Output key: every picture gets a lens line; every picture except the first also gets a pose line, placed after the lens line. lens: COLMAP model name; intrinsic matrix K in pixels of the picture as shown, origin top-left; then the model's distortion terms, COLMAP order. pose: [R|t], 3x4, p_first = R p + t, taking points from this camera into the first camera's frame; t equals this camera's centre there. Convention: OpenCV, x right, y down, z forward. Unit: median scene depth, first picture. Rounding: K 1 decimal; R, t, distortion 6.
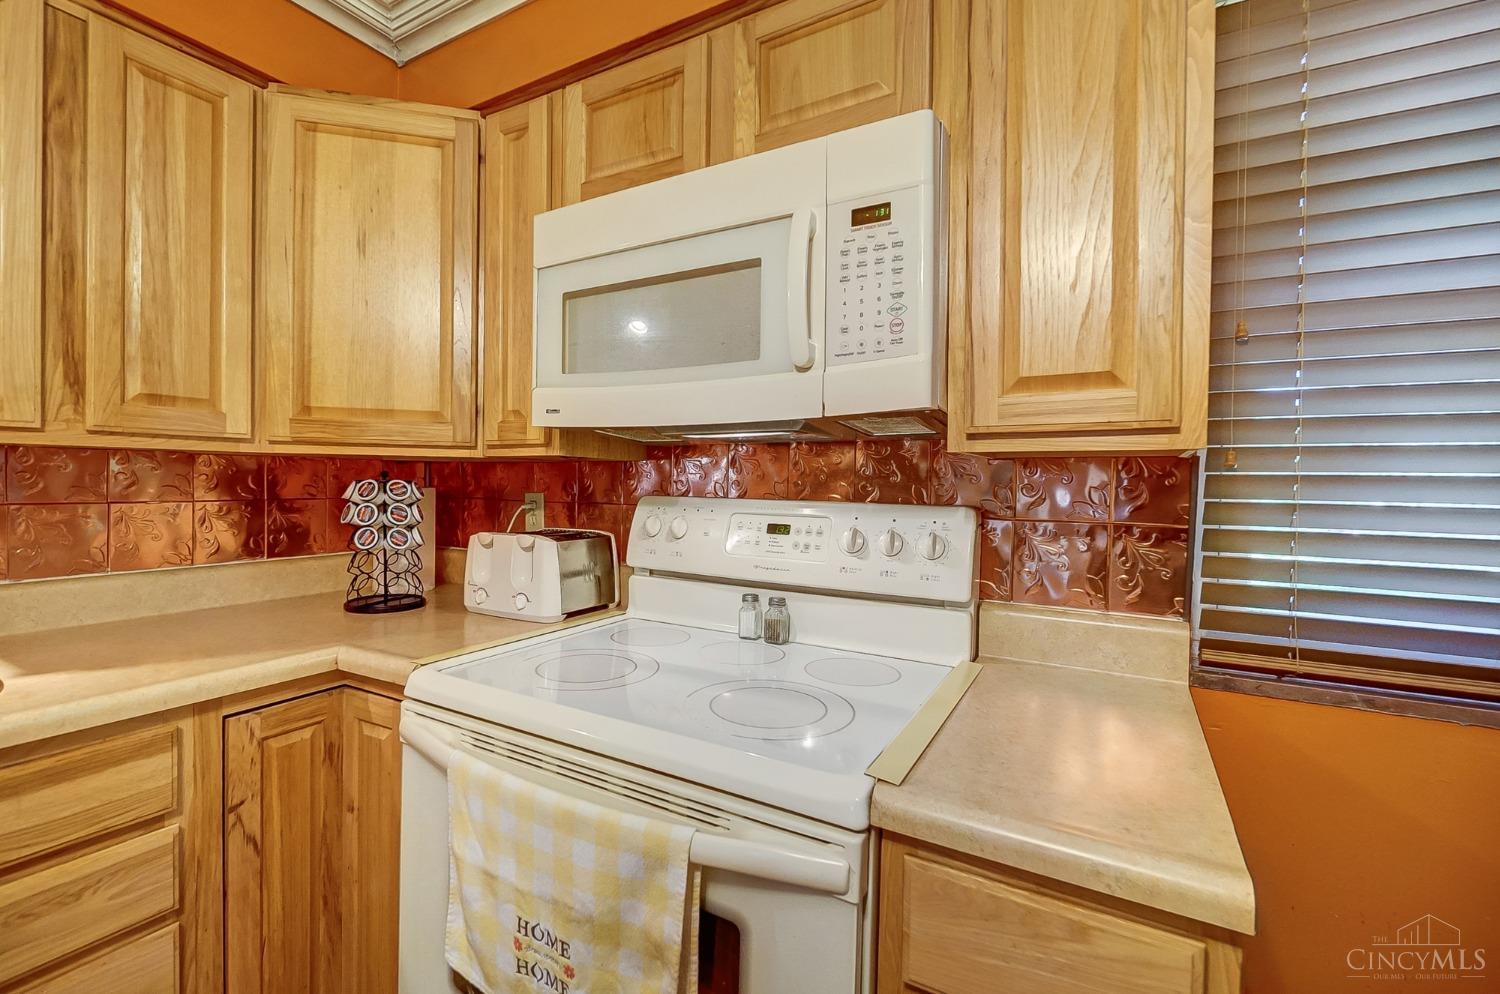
lens RADIAL K [[686.1, 0, 745.4], [0, 686.1, 501.7], [0, 0, 1]] dist [0.000474, 0.000174]
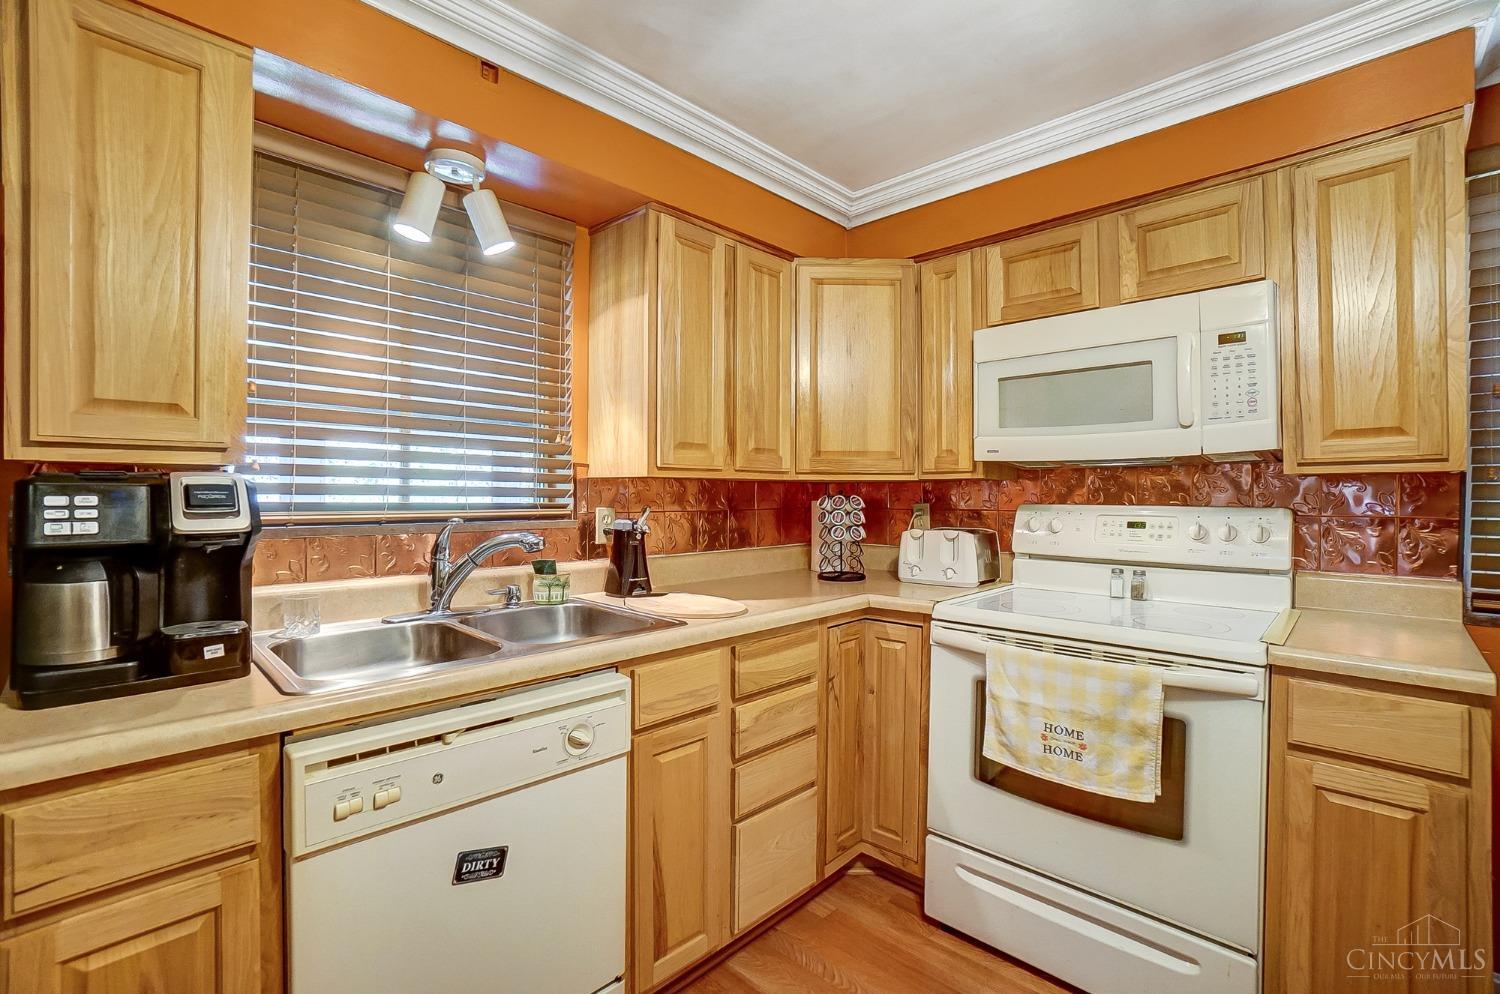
lens RADIAL K [[707.0, 0, 750.0], [0, 707.0, 497.0], [0, 0, 1]] dist [-0.051433, 0.026835]
pose [[0.971340, -0.012181, -0.237381, -0.503132], [0.005391, 0.999558, -0.029228, 0.023255], [0.237632, 0.027111, 0.970977, -0.835438]]
